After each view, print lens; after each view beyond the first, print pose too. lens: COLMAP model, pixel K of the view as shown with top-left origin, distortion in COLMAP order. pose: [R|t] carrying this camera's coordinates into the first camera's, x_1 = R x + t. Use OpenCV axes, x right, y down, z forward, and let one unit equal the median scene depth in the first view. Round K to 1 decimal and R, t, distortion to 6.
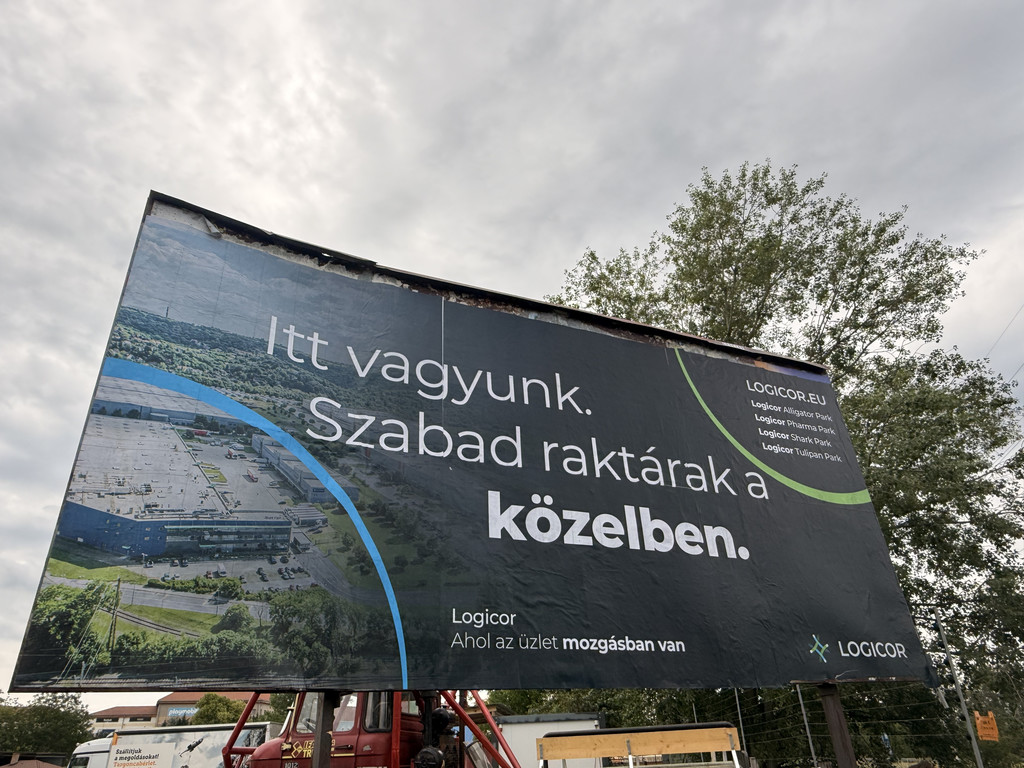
lens RADIAL K [[697.4, 0, 512.1], [0, 697.4, 381.7], [0, 0, 1]] dist [0.000050, -0.002377]
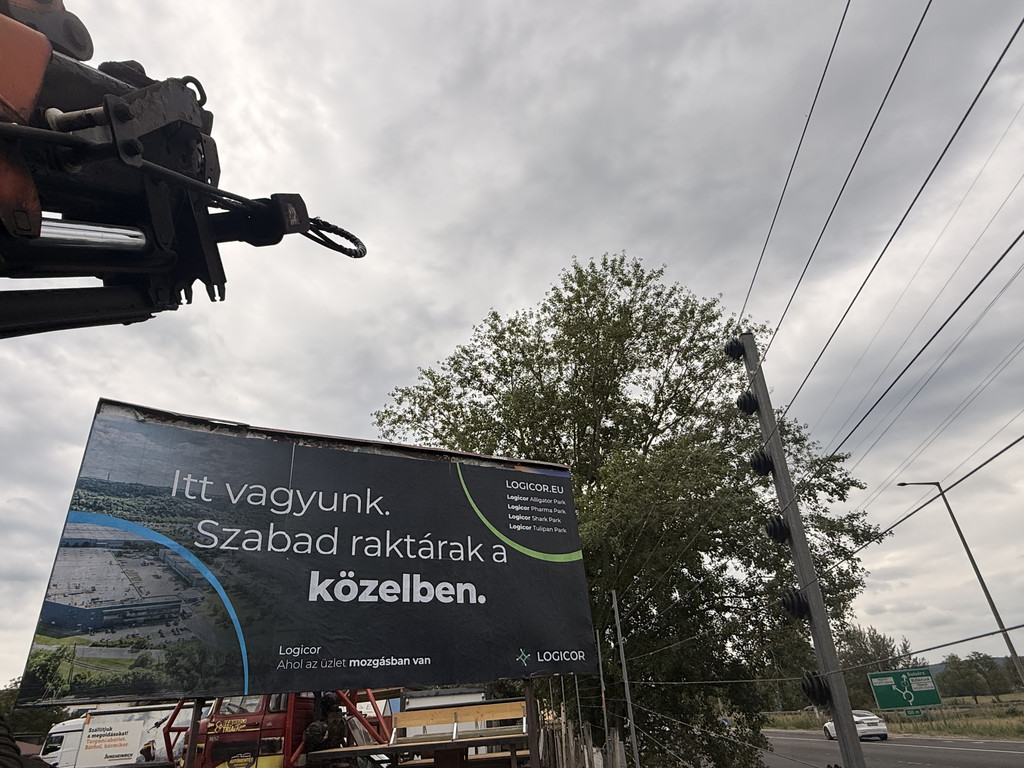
lens RADIAL K [[618.3, 0, 511.4], [0, 618.3, 387.1], [0, 0, 1]] dist [-0.002356, 0.000044]
pose [[0.996922, 0.006573, 0.078124, 0.333072], [-0.006501, 0.999978, -0.001174, -0.293316], [-0.078130, 0.000663, 0.996943, -0.527441]]
